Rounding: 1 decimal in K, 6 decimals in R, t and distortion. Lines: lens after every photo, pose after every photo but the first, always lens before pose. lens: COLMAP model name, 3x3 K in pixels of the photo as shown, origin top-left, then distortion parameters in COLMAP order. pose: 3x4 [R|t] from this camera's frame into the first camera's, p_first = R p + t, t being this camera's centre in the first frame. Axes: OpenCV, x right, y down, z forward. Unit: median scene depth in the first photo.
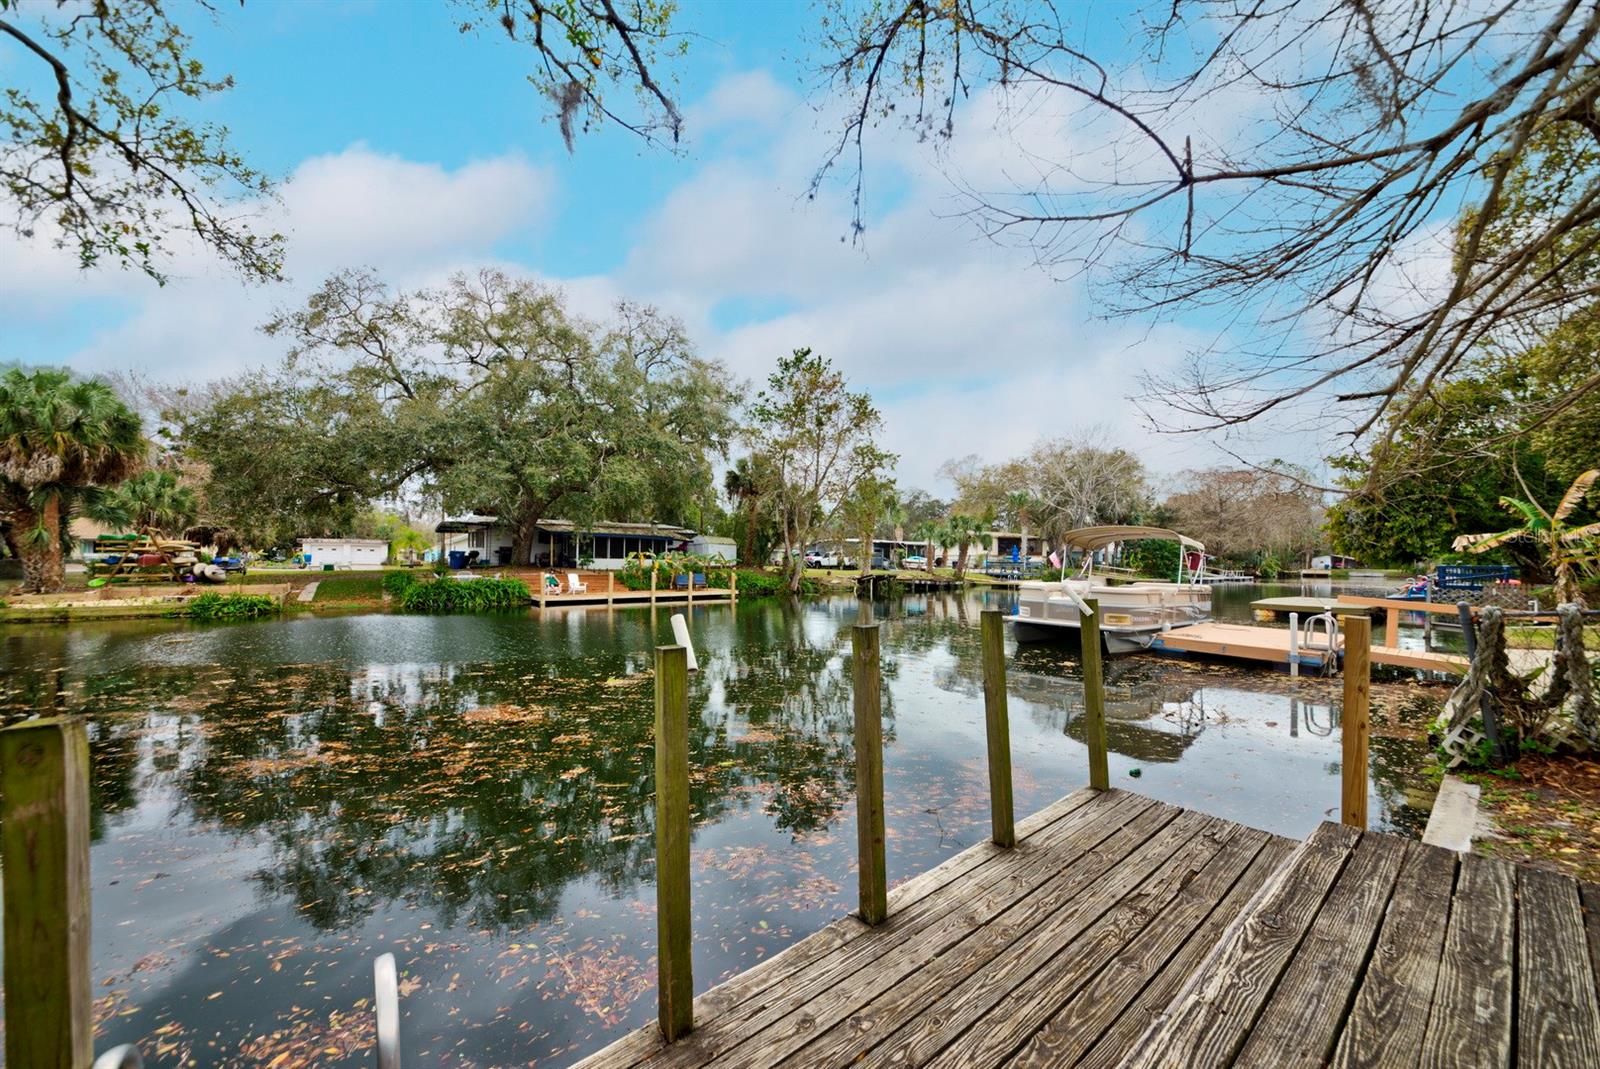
lens RADIAL K [[563.3, 0, 795.4], [0, 563.3, 551.8], [0, 0, 1]] dist [0.024290, -0.013031]
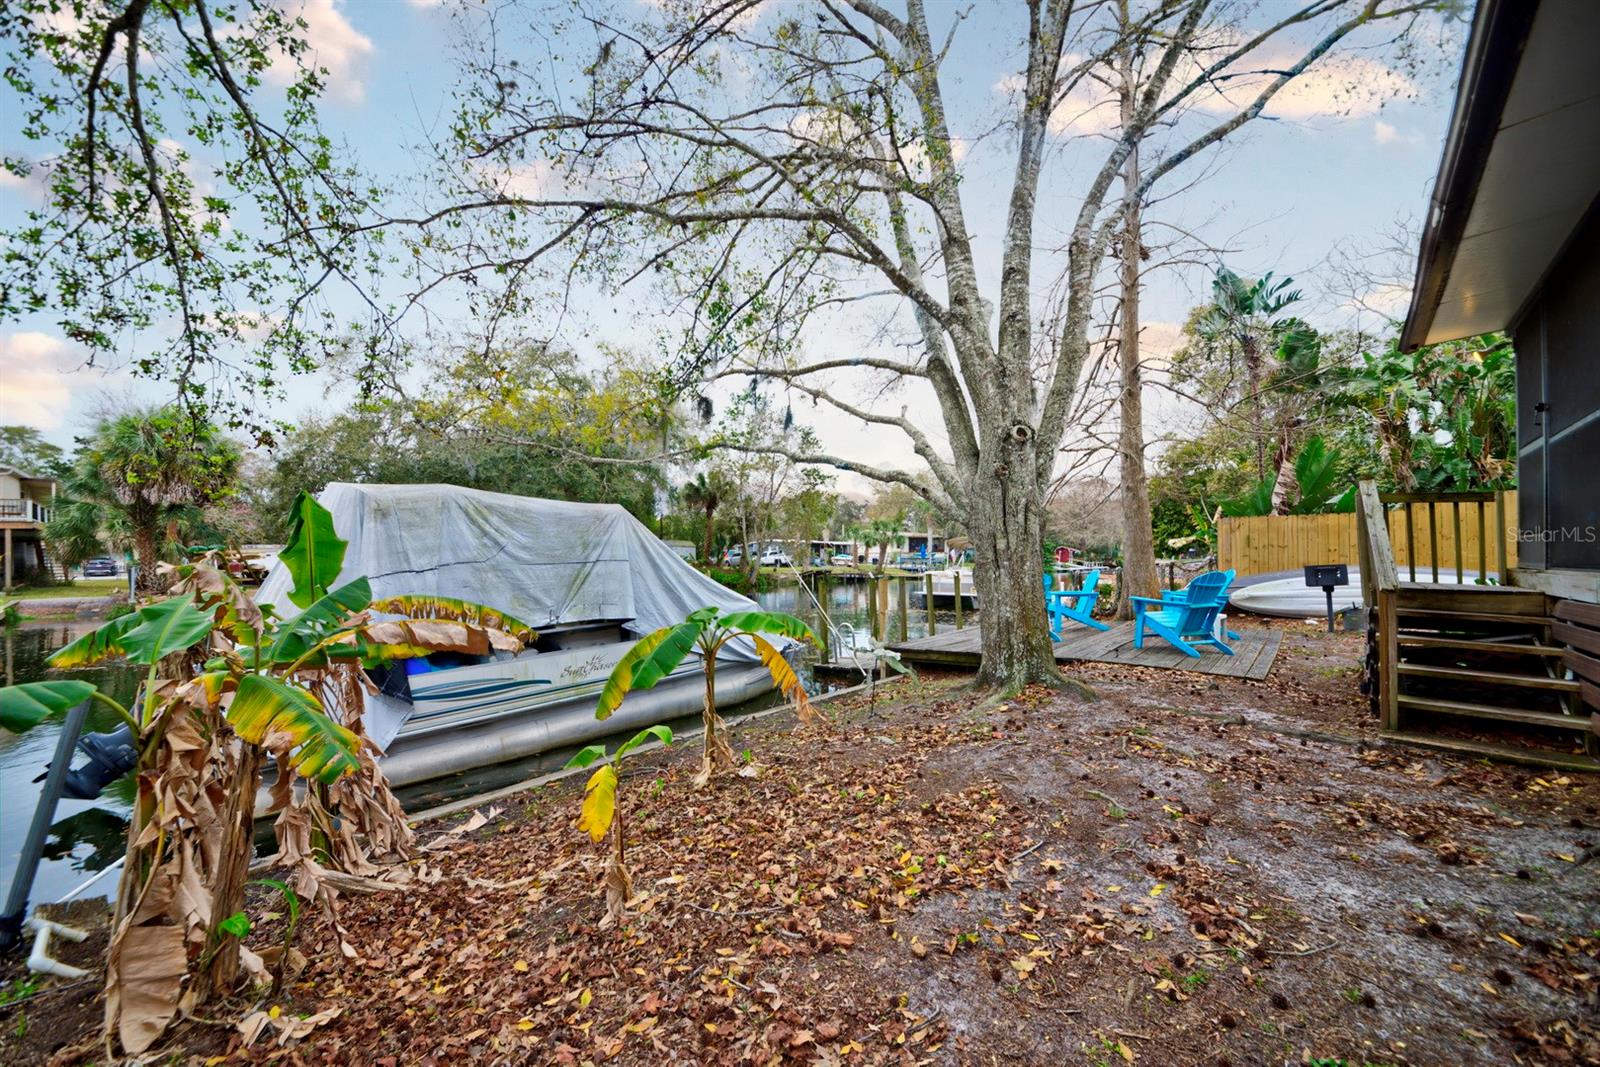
lens RADIAL K [[563.3, 0, 795.4], [0, 563.3, 550.8], [0, 0, 1]] dist [0.024290, -0.013031]
pose [[0.988597, -0.012892, 0.150032, -0.065211], [0.012905, 0.999916, 0.000885, -0.002134], [-0.150031, 0.001061, 0.988681, -0.158597]]
